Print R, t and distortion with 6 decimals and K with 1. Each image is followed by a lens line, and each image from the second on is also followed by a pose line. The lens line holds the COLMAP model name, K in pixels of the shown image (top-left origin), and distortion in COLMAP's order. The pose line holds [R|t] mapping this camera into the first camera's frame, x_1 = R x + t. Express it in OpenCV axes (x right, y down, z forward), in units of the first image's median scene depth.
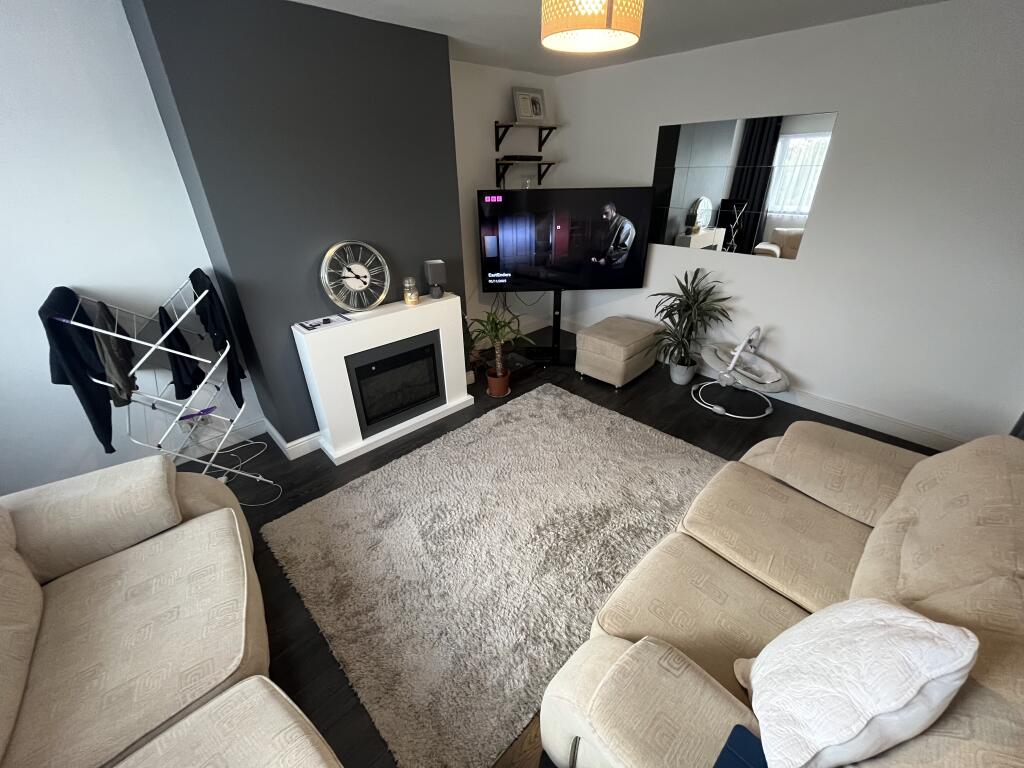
lens RADIAL K [[412.6, 0, 510.6], [0, 412.6, 384.0], [0, 0, 1]] dist [-0.000990, 0.000104]
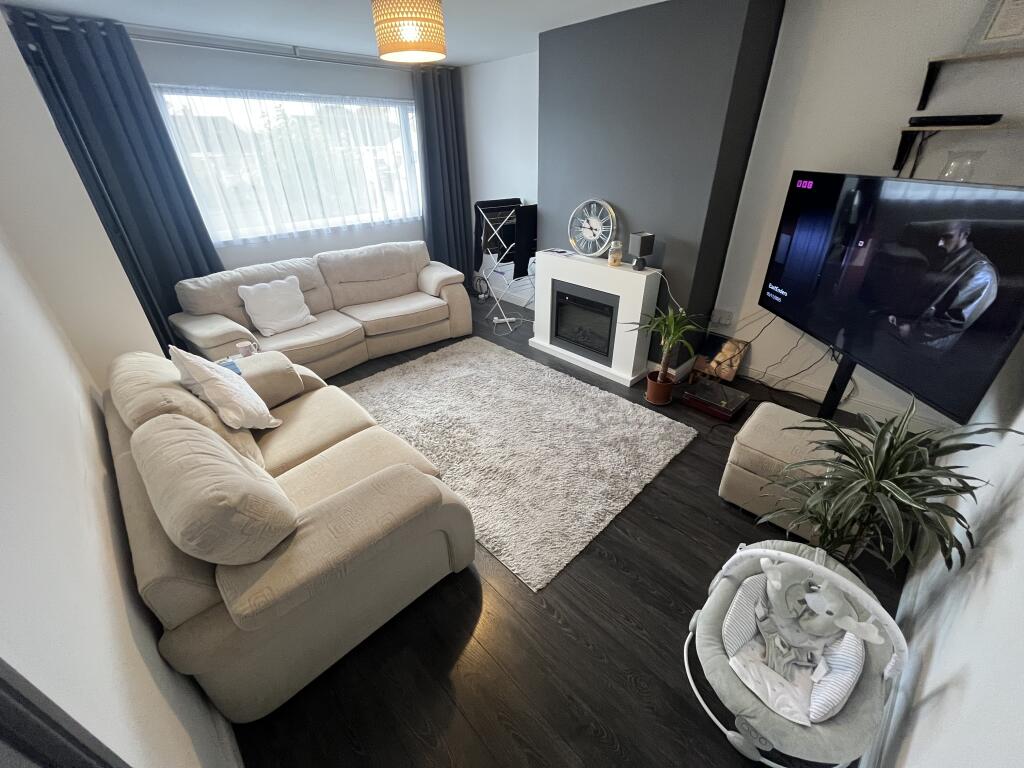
lens RADIAL K [[412.6, 0, 513.6], [0, 412.6, 383.5], [0, 0, 1]] dist [-0.000990, 0.000104]
pose [[-0.001510, 0.509564, -0.860431, 0.781556], [-0.453985, 0.766304, 0.454617, -0.291716], [0.891008, 0.391309, 0.230178, 0.543765]]
